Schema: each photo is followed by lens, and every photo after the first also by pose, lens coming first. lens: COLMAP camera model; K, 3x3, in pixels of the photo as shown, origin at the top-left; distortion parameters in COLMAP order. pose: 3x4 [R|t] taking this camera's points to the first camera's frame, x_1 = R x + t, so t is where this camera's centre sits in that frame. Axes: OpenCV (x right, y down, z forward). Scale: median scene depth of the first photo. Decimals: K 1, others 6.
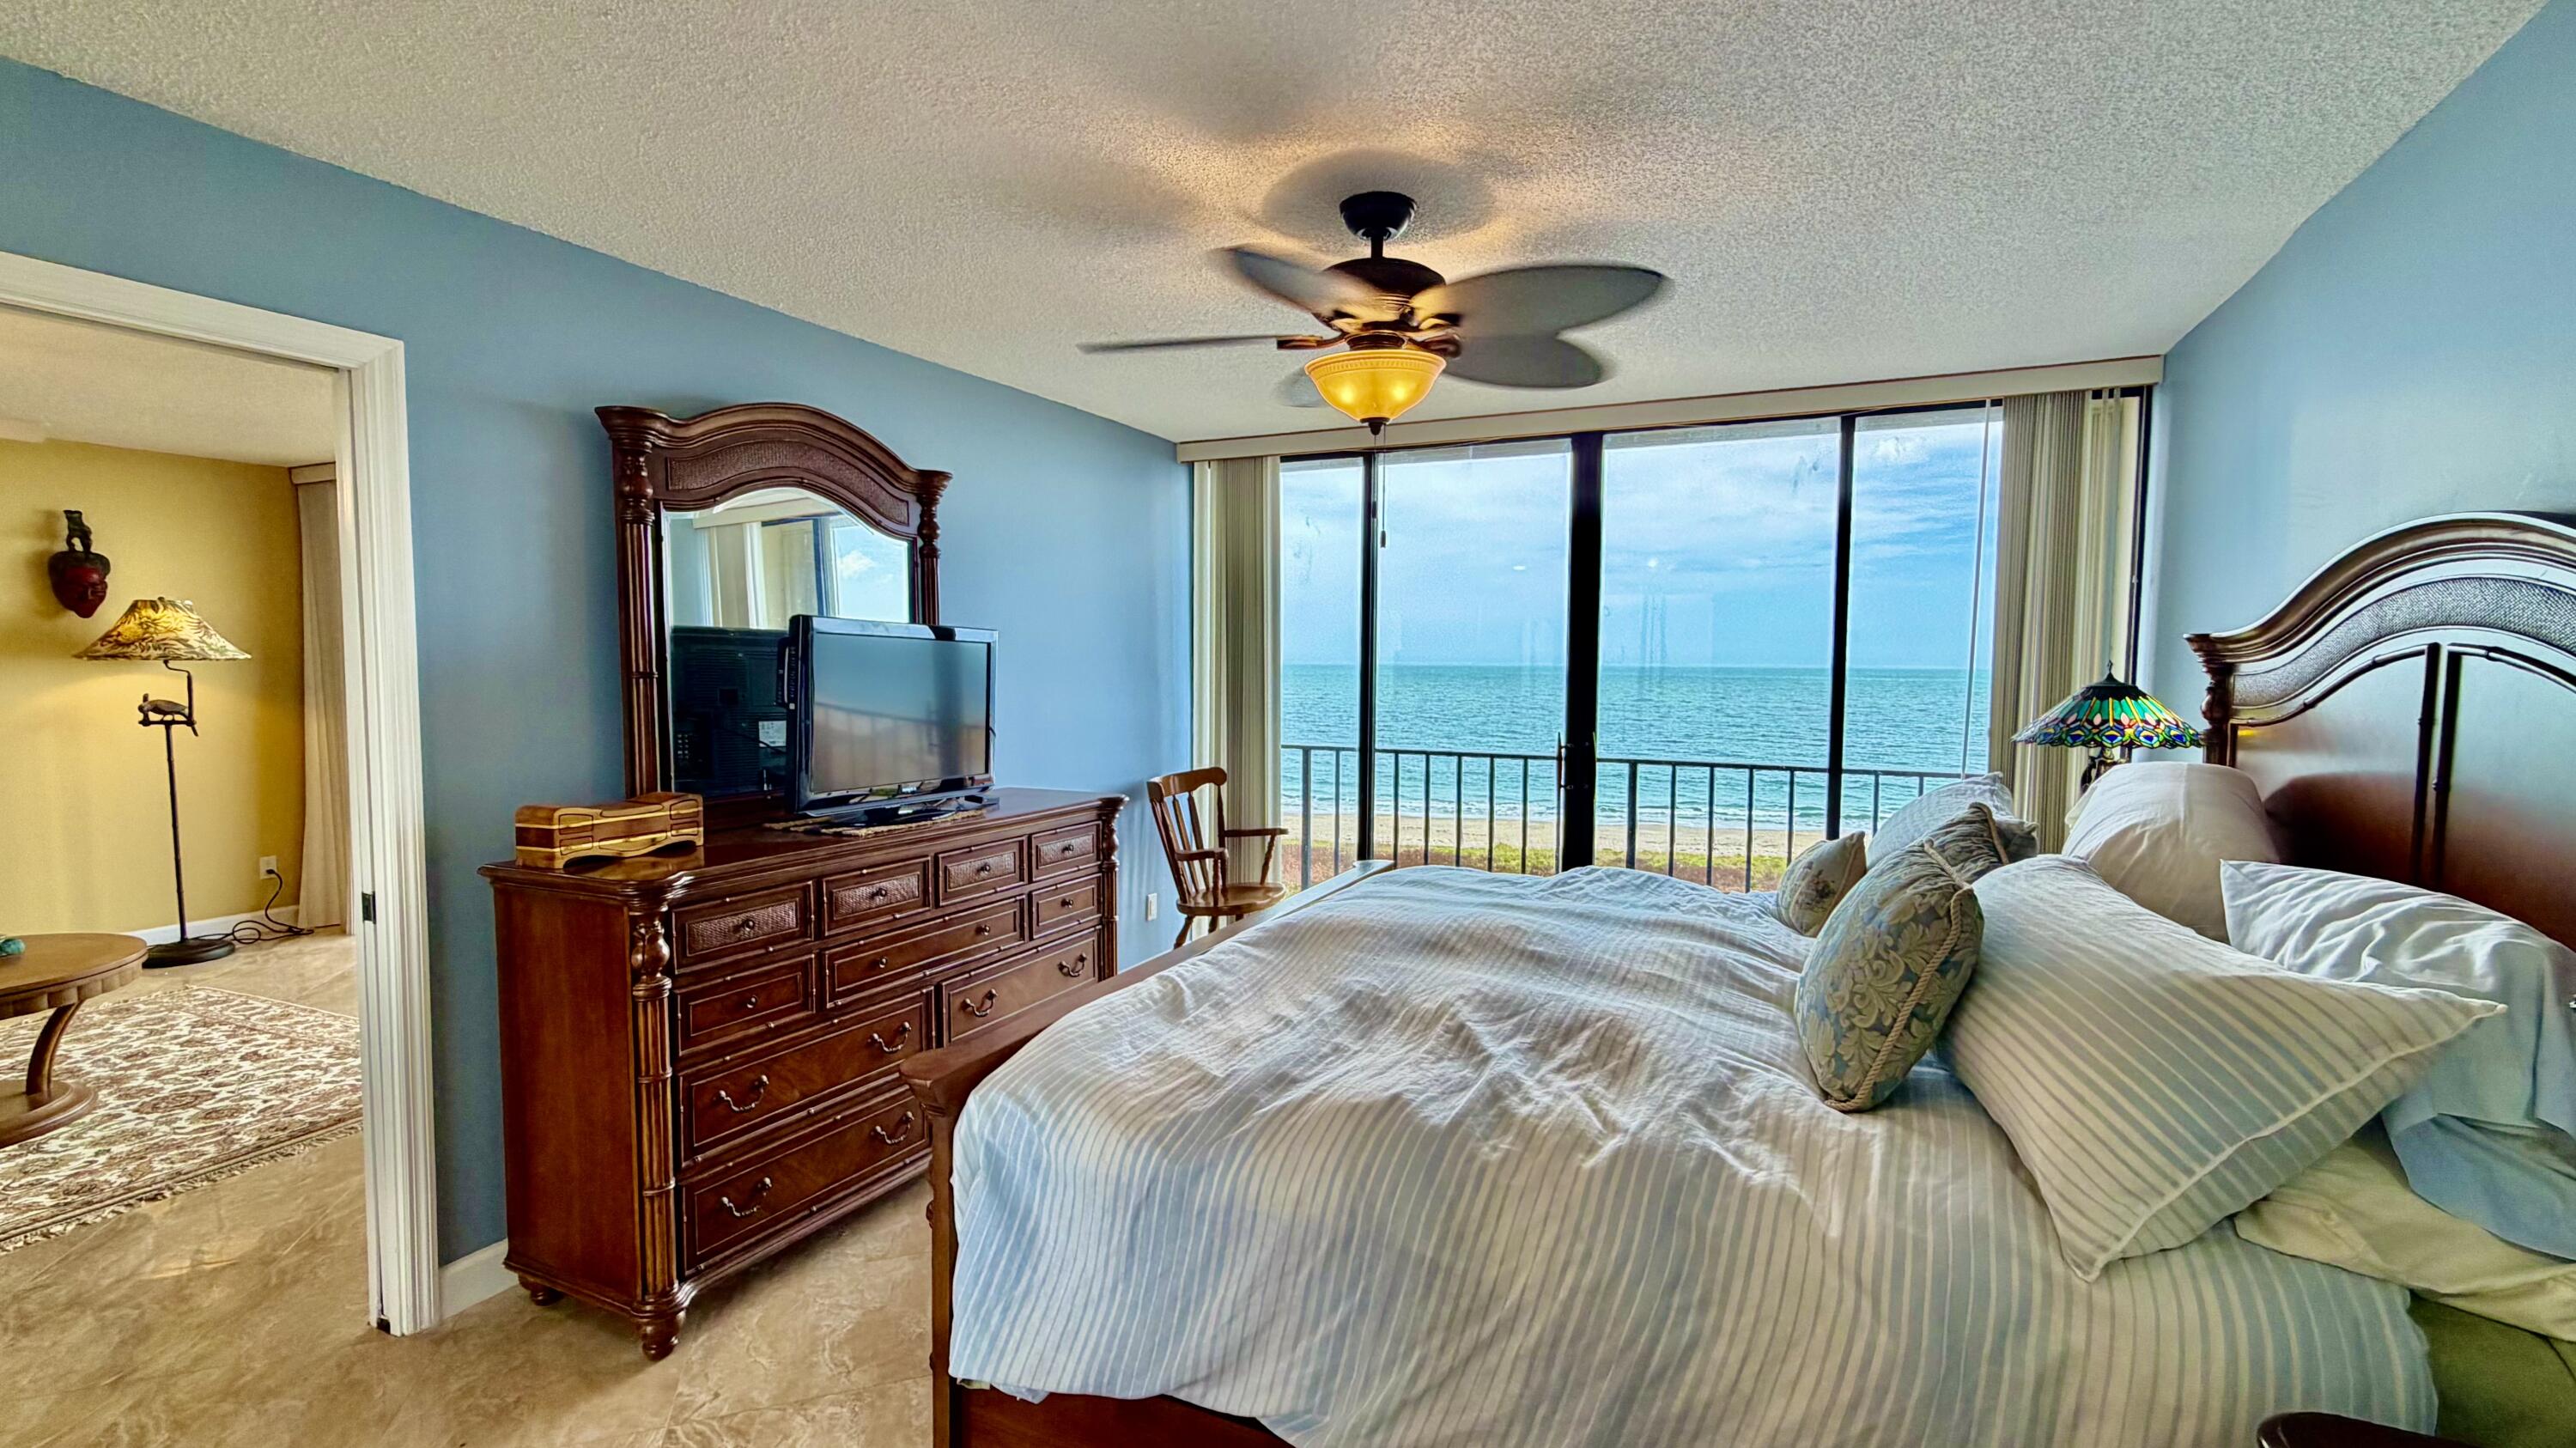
lens RADIAL K [[1089.4, 0, 1297.8], [0, 1089.4, 715.2], [0, 0, 1]] dist [0.001195, -0.003551]
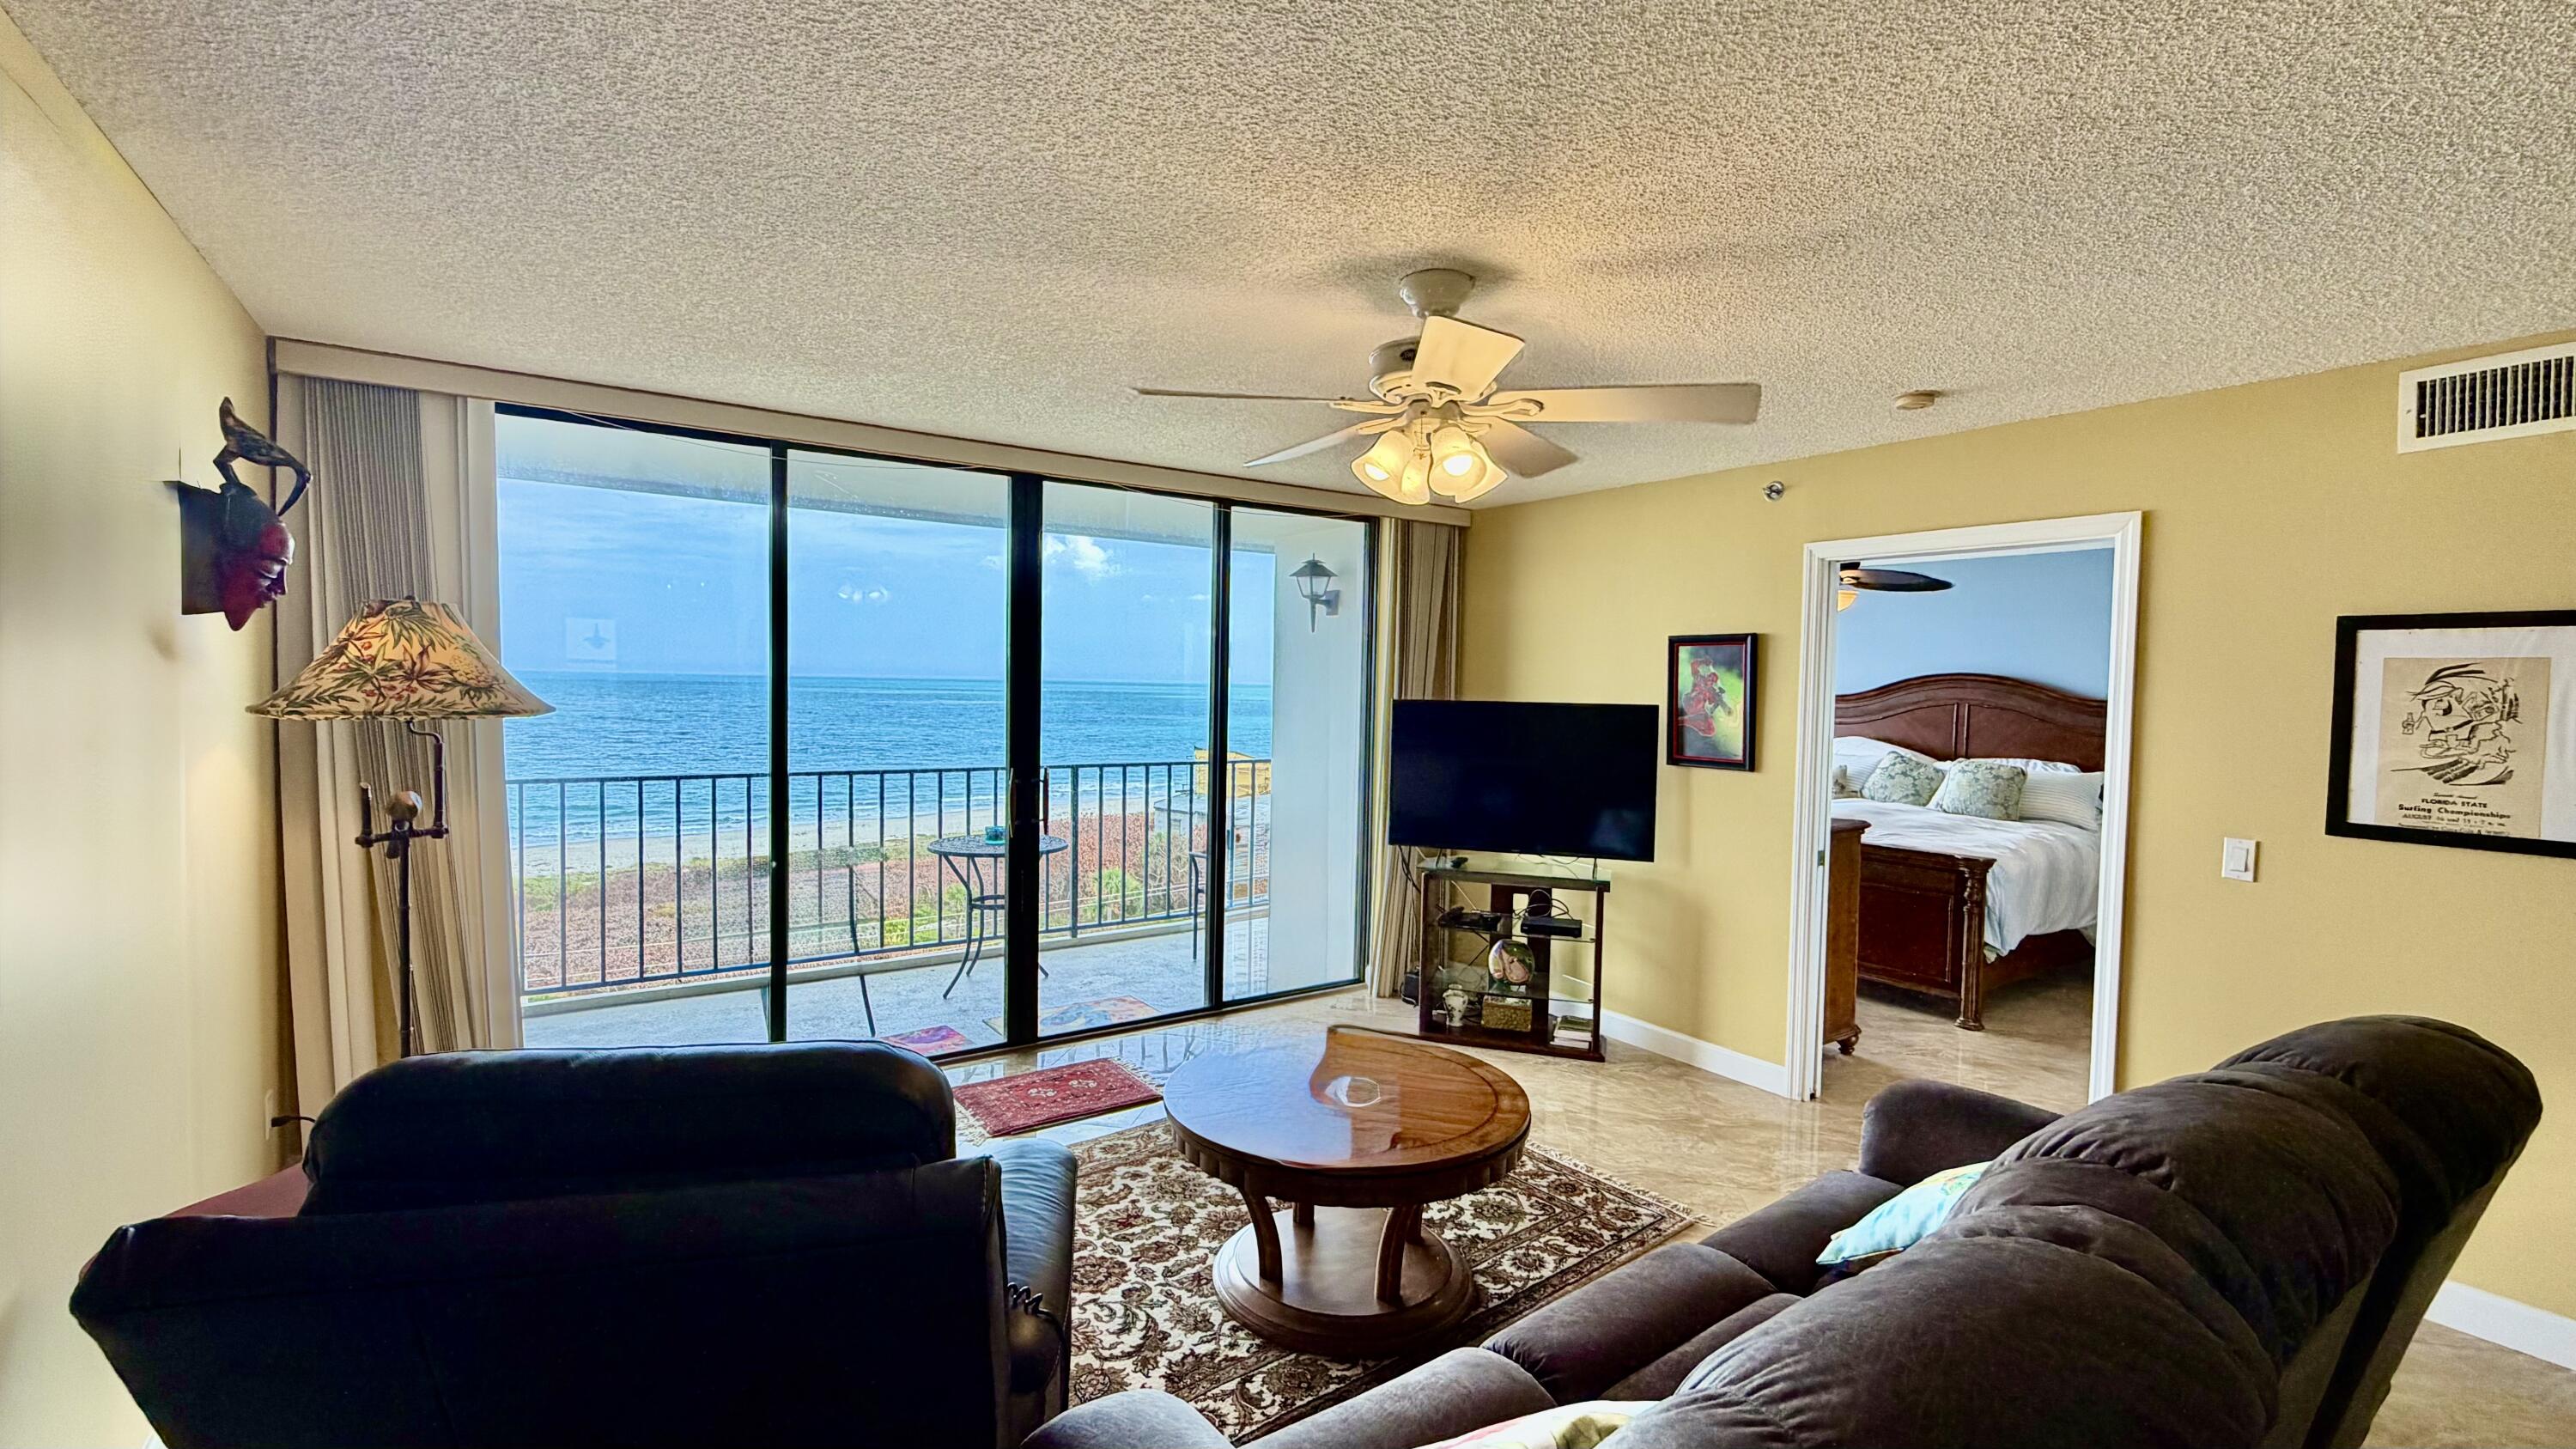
lens RADIAL K [[1089.5, 0, 1297.8], [0, 1089.5, 715.7], [0, 0, 1]] dist [0.001195, -0.003551]
pose [[0.526595, -0.034030, 0.849435, -1.283857], [0.037181, 0.999164, 0.016979, -0.043516], [-0.849303, 0.022642, 0.527420, 0.369986]]
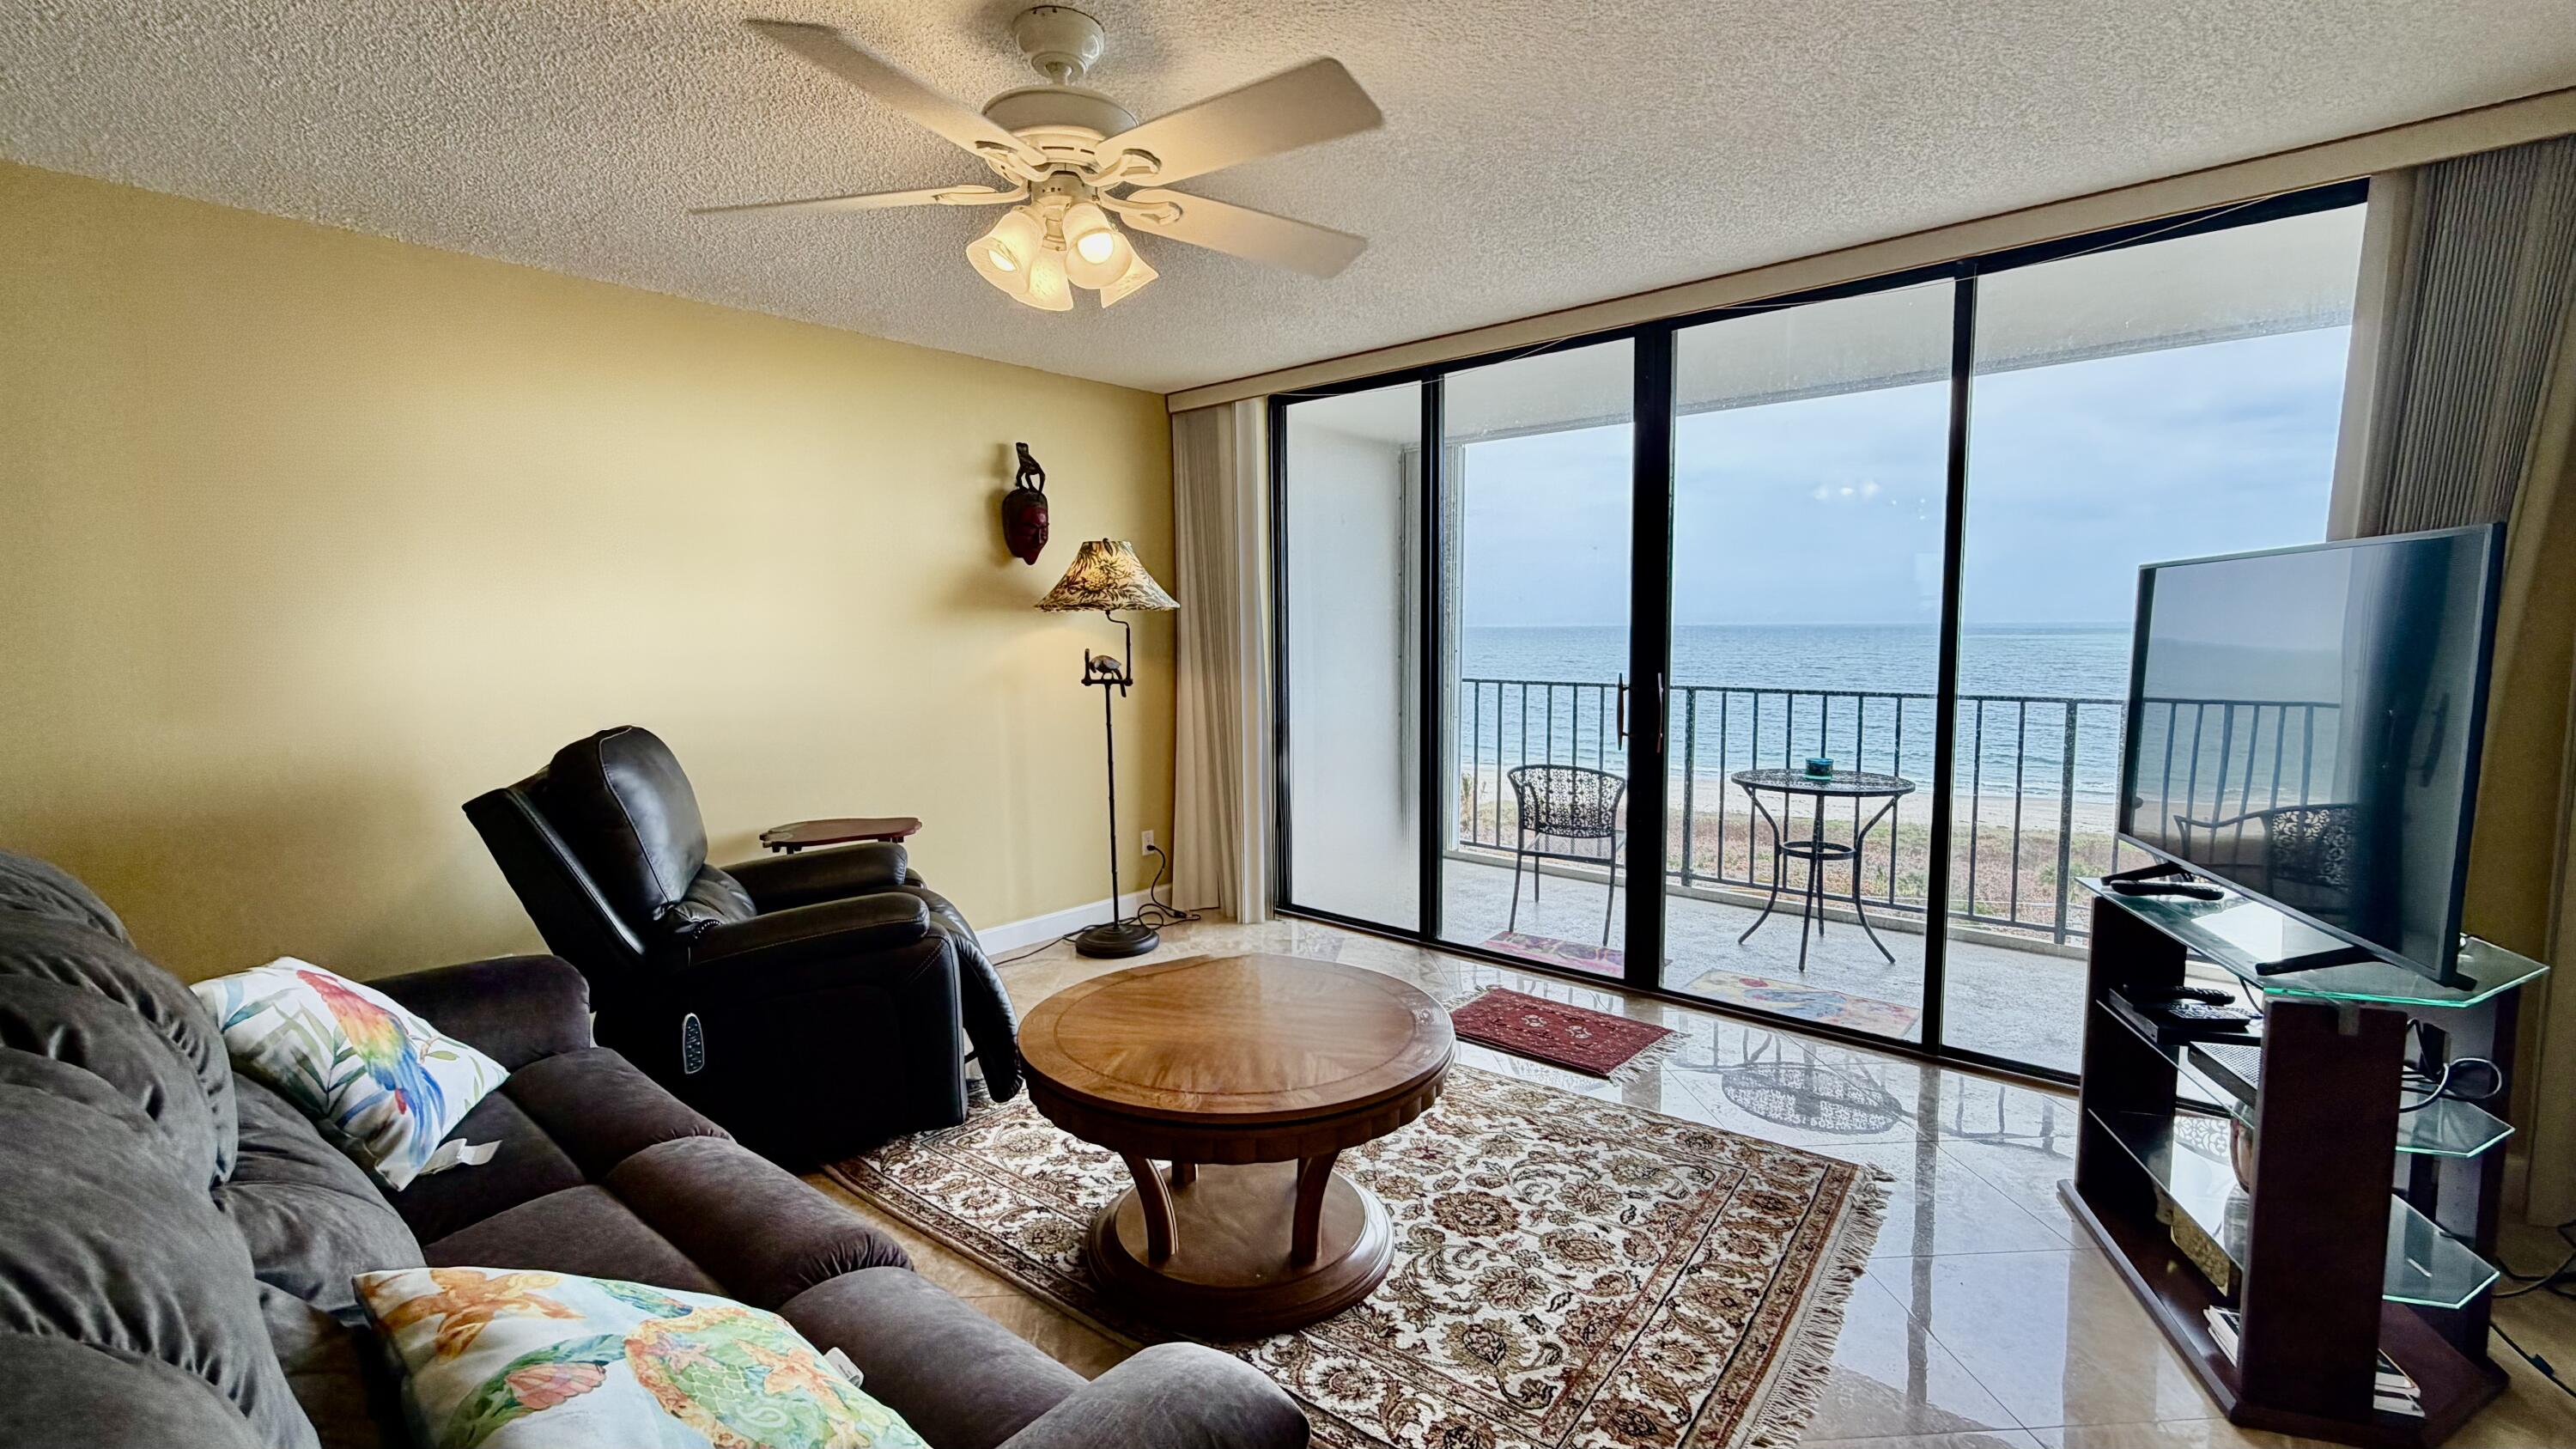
lens RADIAL K [[1089.5, 0, 1297.8], [0, 1089.5, 715.7], [0, 0, 1]] dist [0.001195, -0.003551]
pose [[0.957302, 0.008289, -0.288972, -0.652256], [0.002869, 0.999267, 0.038169, 0.001210], [0.289077, -0.037368, 0.956576, 0.202781]]
